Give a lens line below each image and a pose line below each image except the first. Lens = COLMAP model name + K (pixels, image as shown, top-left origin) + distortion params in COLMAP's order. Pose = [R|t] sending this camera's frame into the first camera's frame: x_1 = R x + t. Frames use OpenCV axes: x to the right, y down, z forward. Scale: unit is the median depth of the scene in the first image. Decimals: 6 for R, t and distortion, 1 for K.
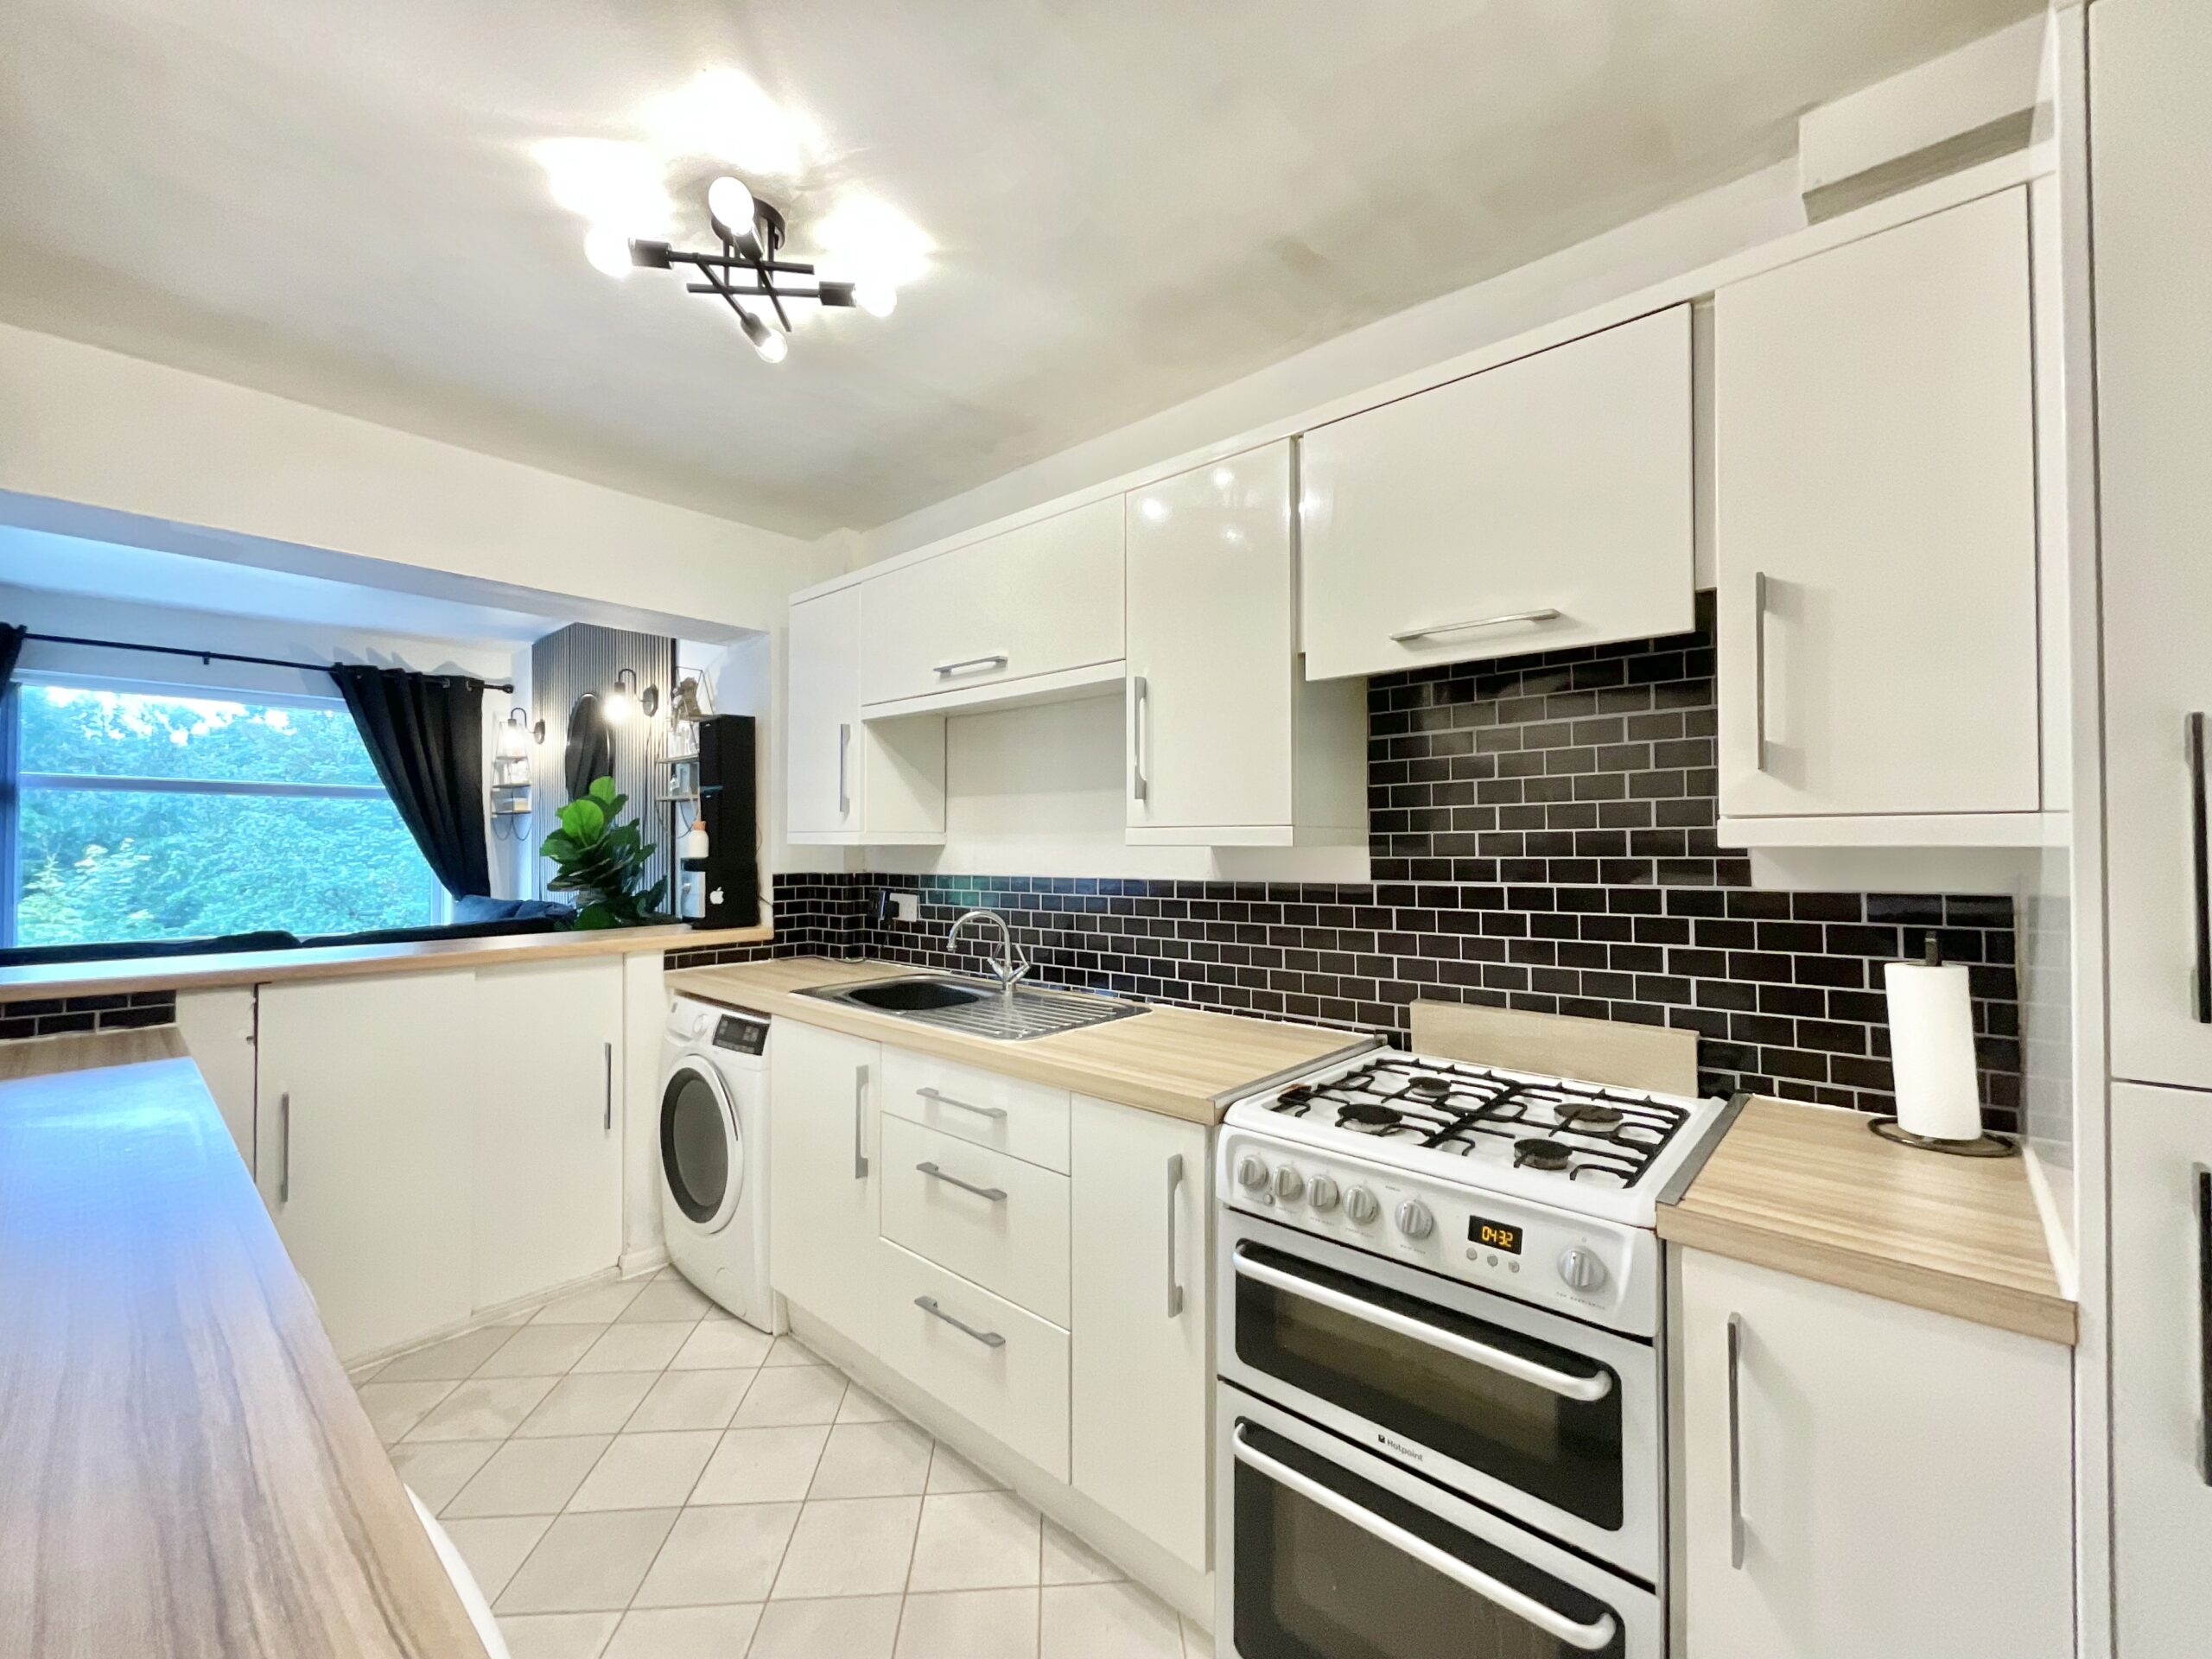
lens RADIAL K [[897.2, 0, 1103.4], [0, 897.2, 825.0], [0, 0, 1]] dist [-0.000037, 0.000176]
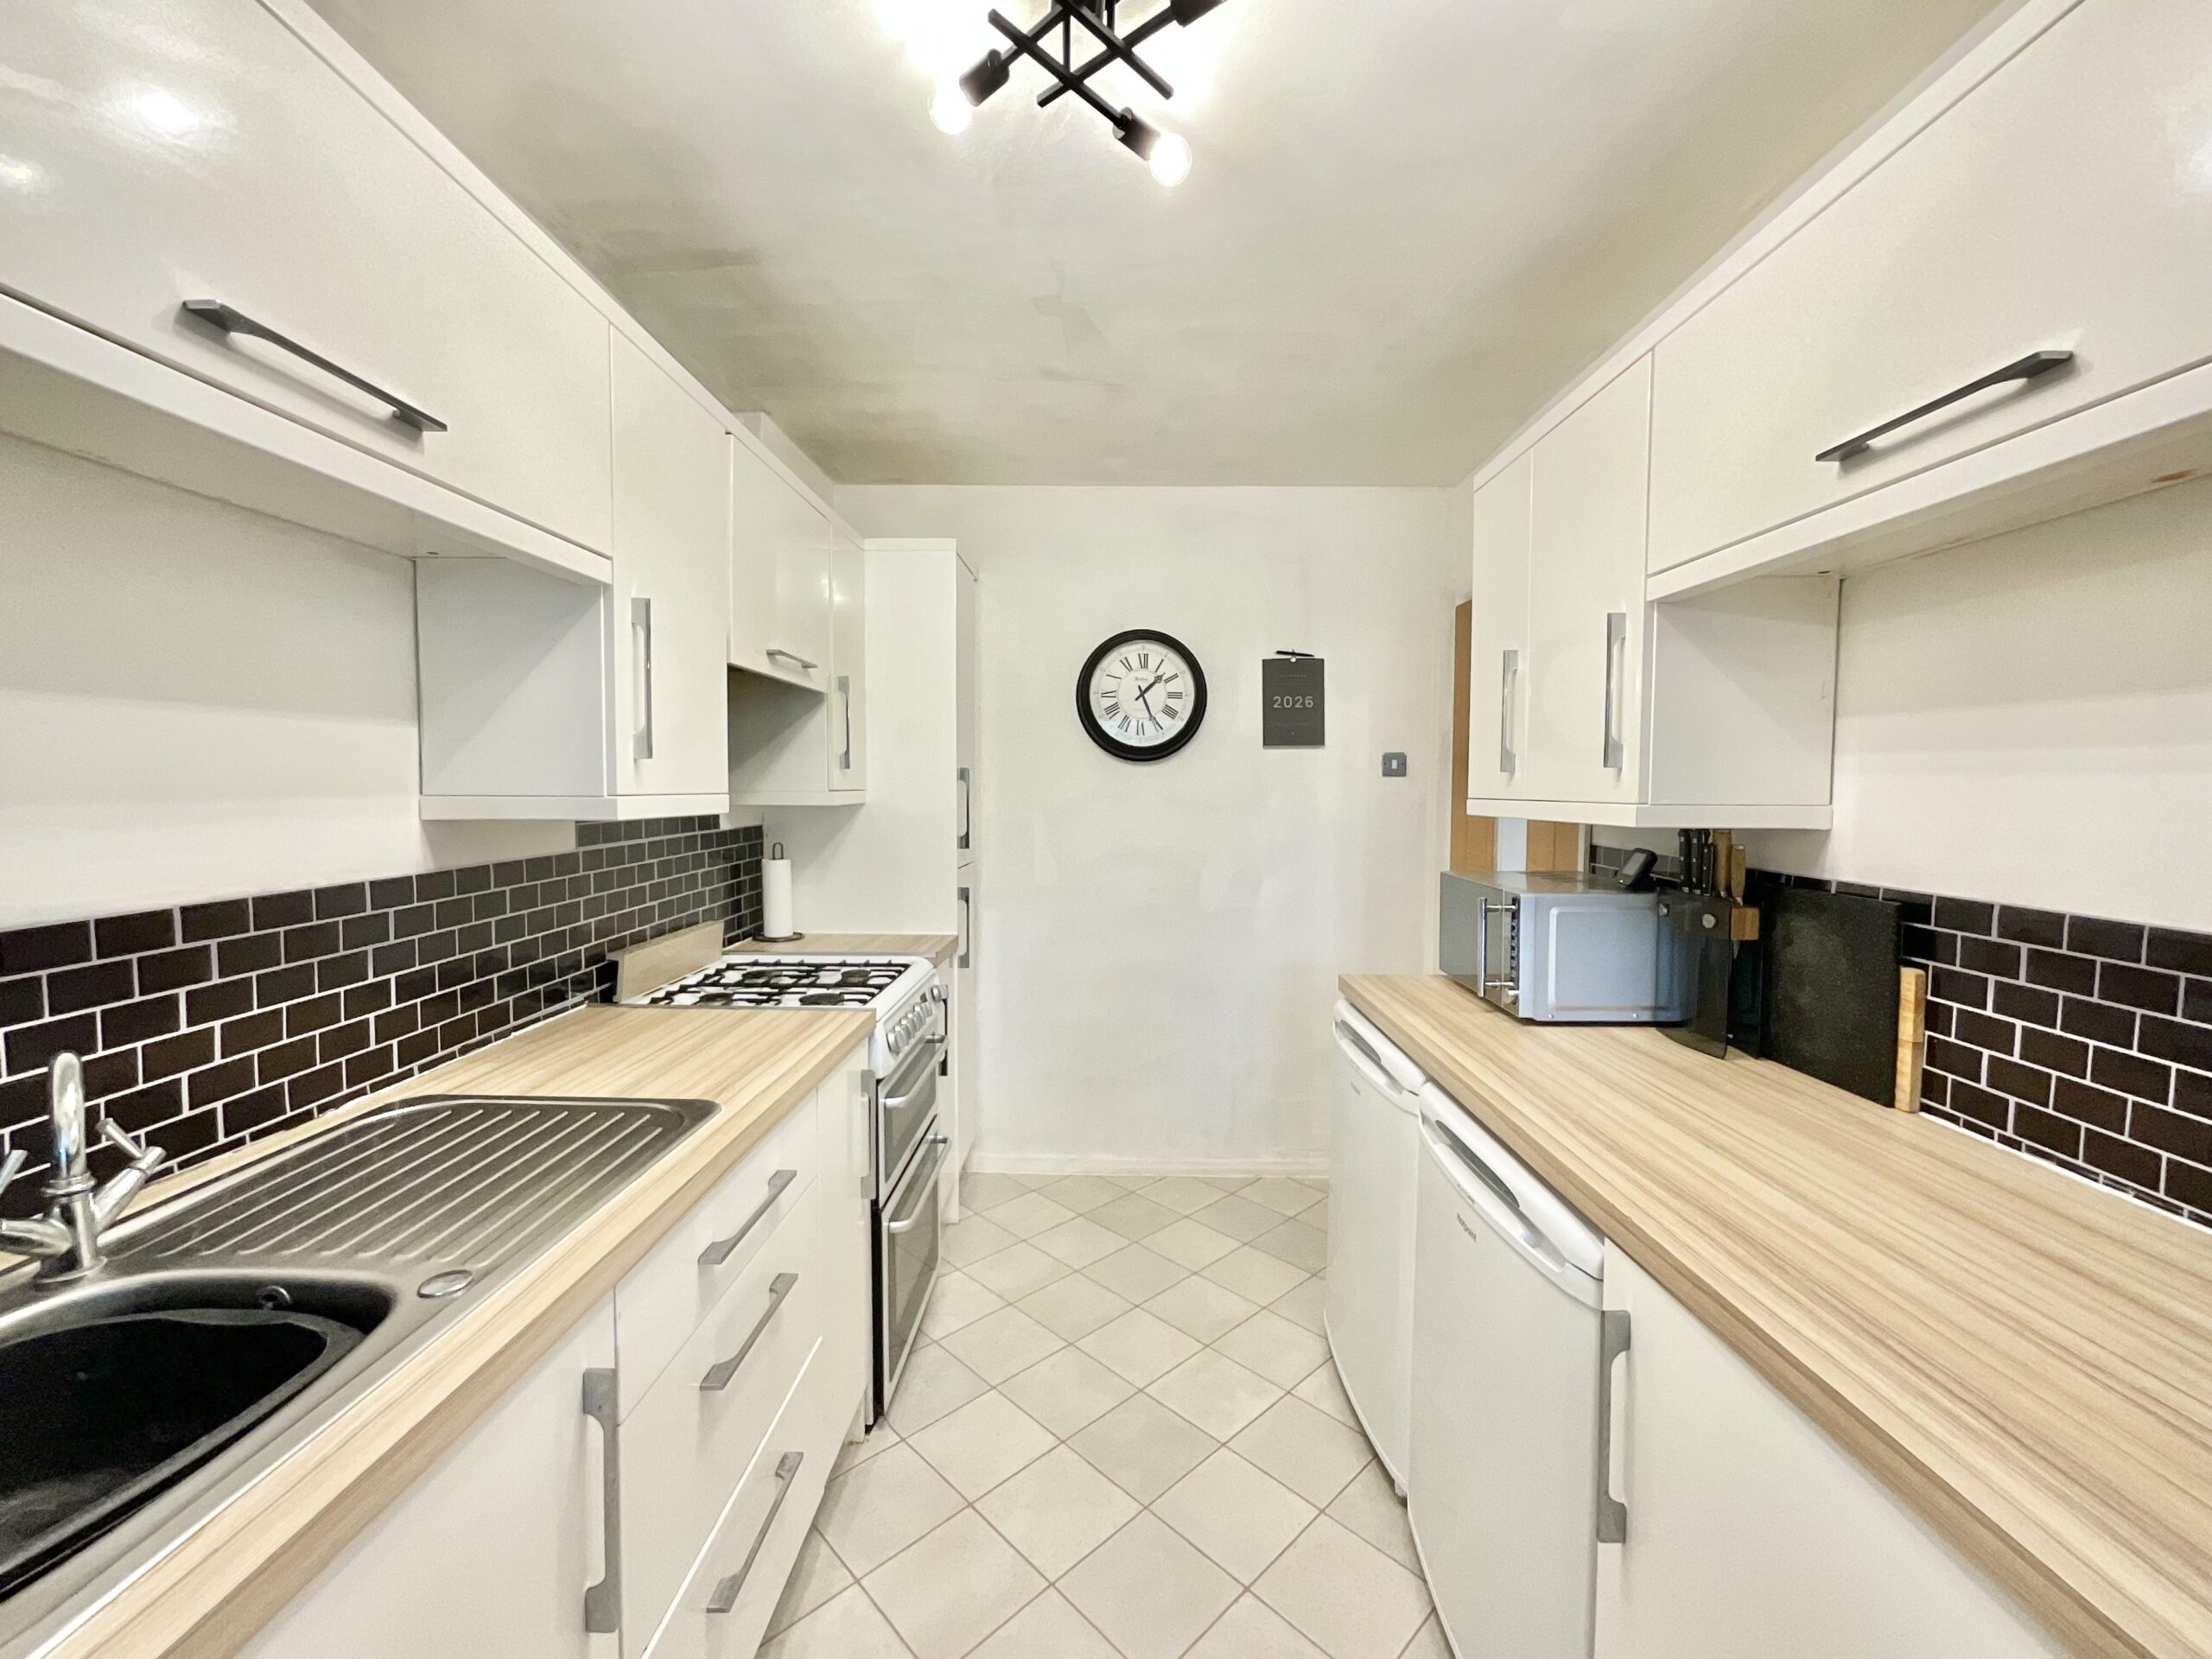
lens RADIAL K [[897.2, 0, 1103.4], [0, 897.2, 825.0], [0, 0, 1]] dist [-0.000037, 0.000176]
pose [[-0.652676, -0.034443, 0.756854, -0.503289], [-0.018043, 0.999389, 0.029921, -0.001068], [-0.757423, 0.005872, -0.652899, 0.755608]]
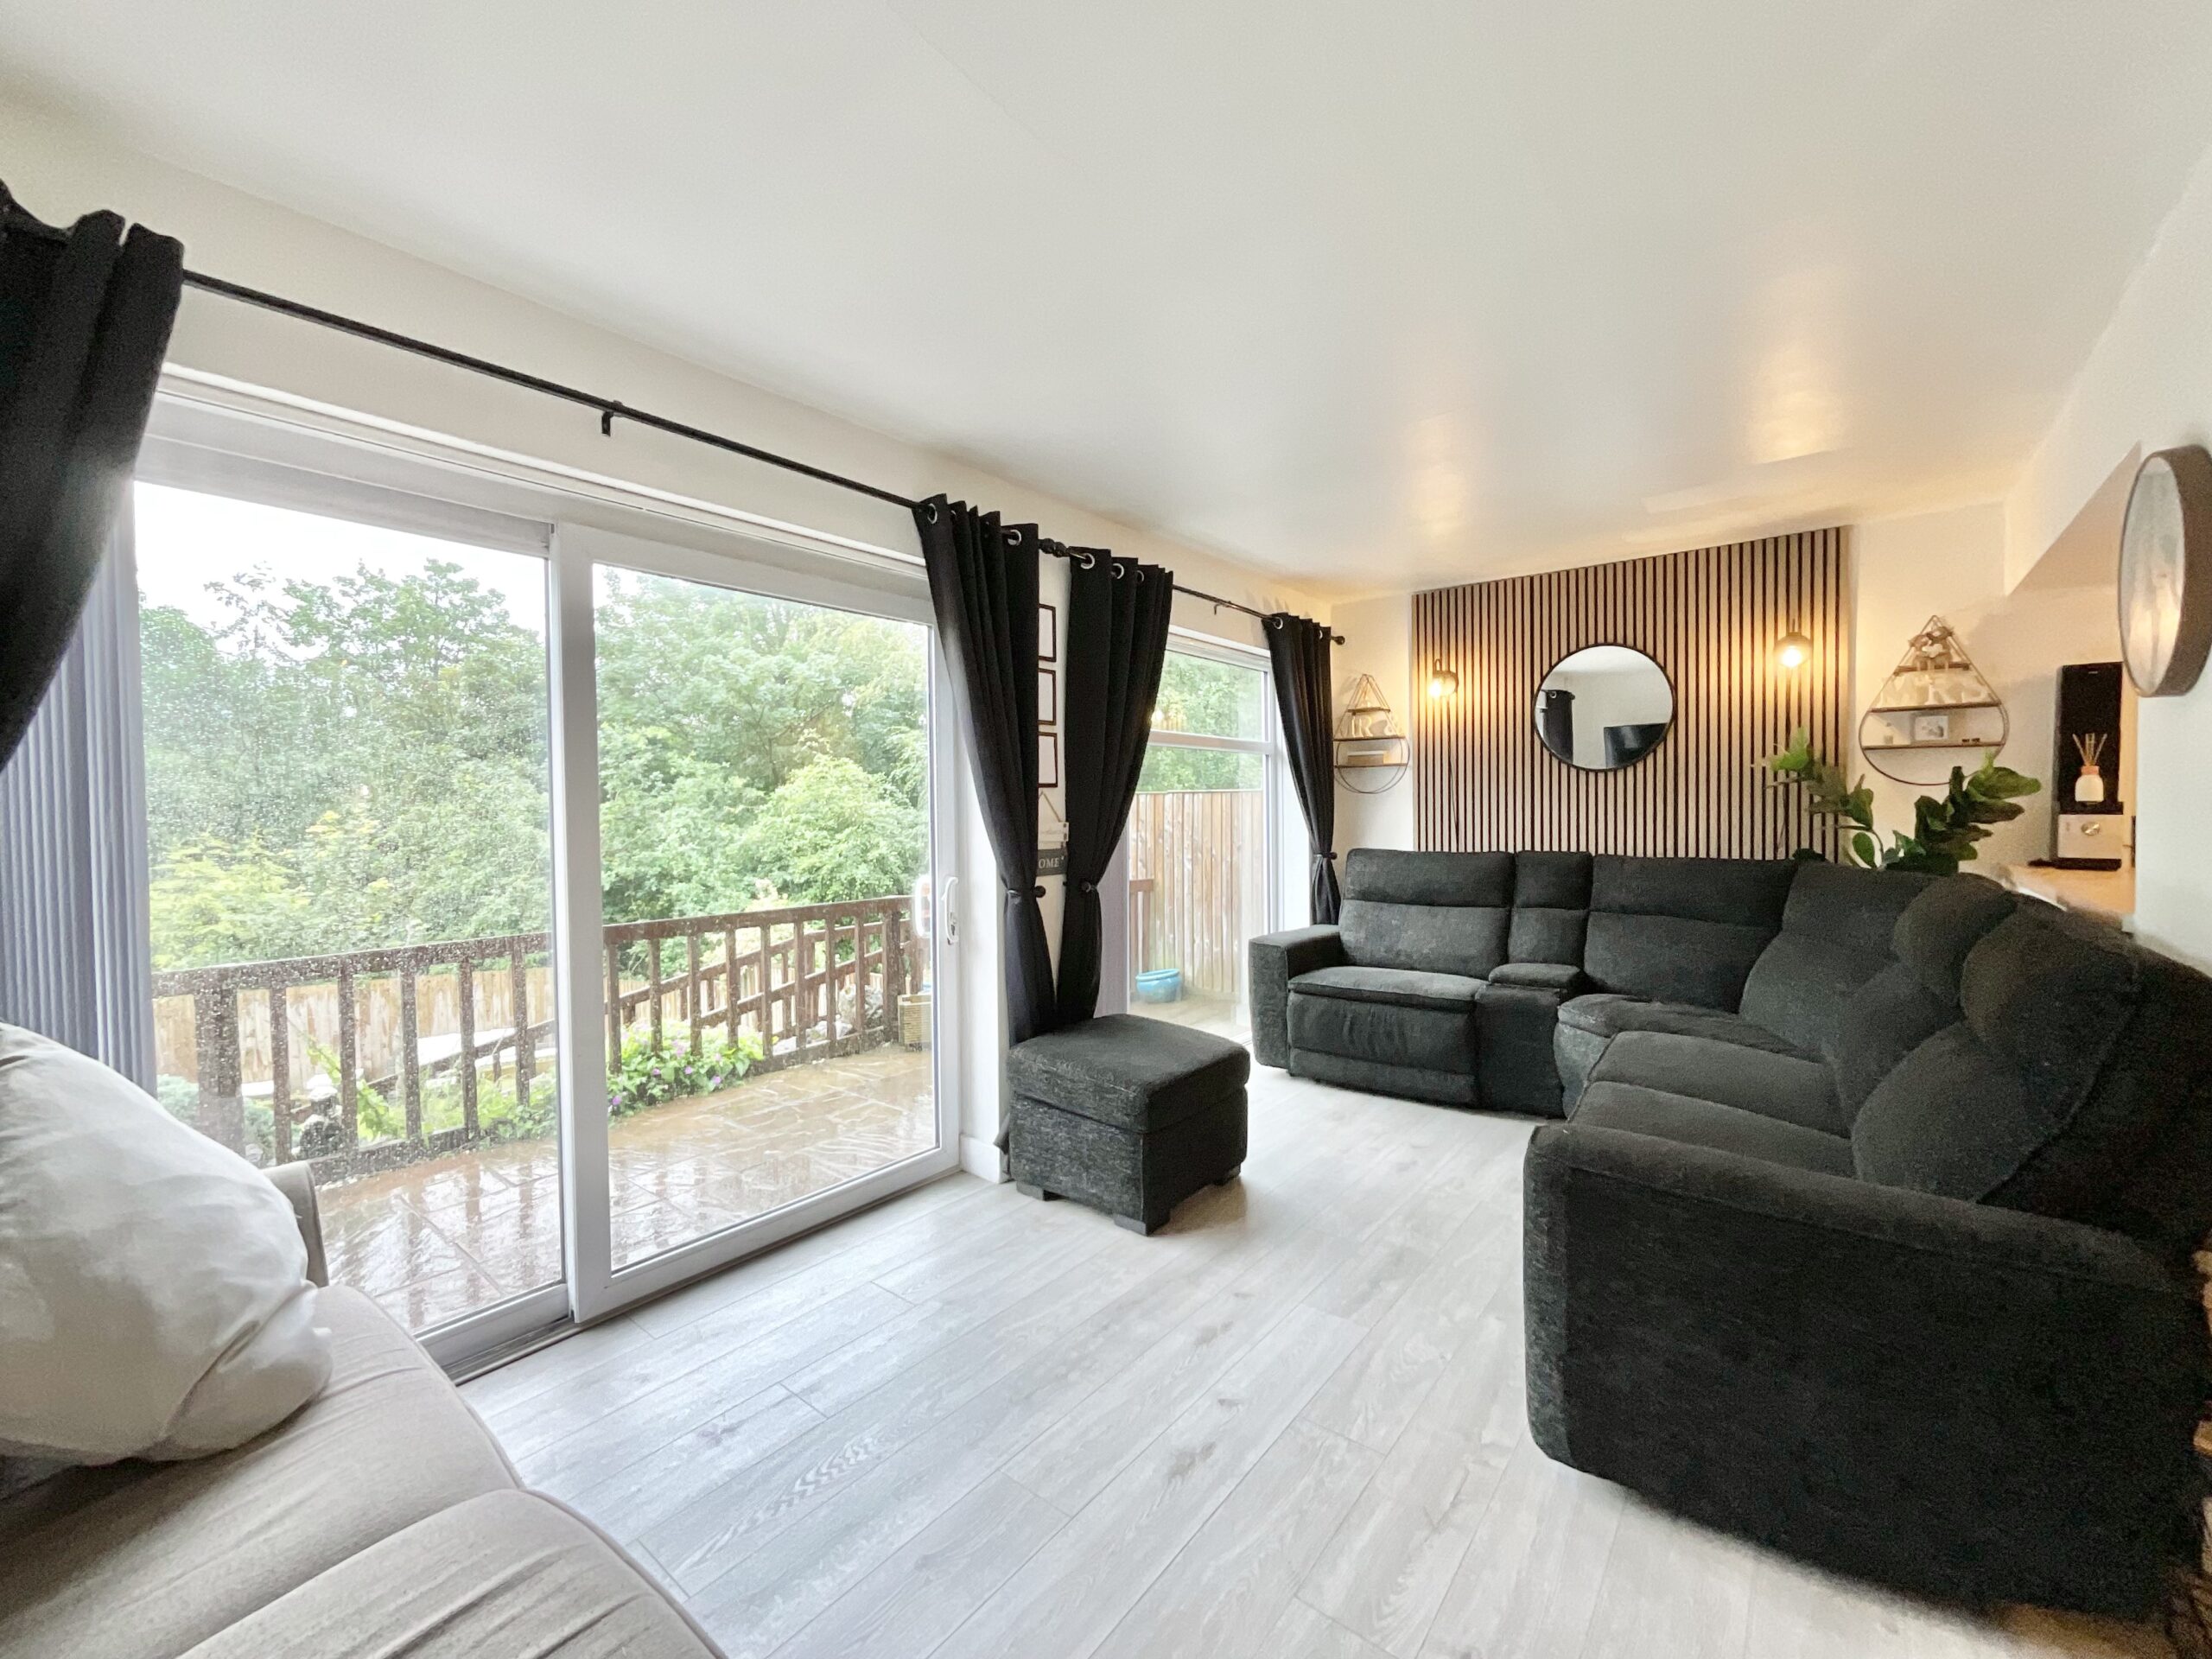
lens RADIAL K [[897.2, 0, 1103.4], [0, 897.2, 825.0], [0, 0, 1]] dist [-0.000037, 0.000176]
pose [[0.998548, -0.008628, 0.053181, -1.666811], [0.006293, 0.999015, 0.043917, 0.010865], [-0.053507, -0.043518, 0.997619, 0.022499]]
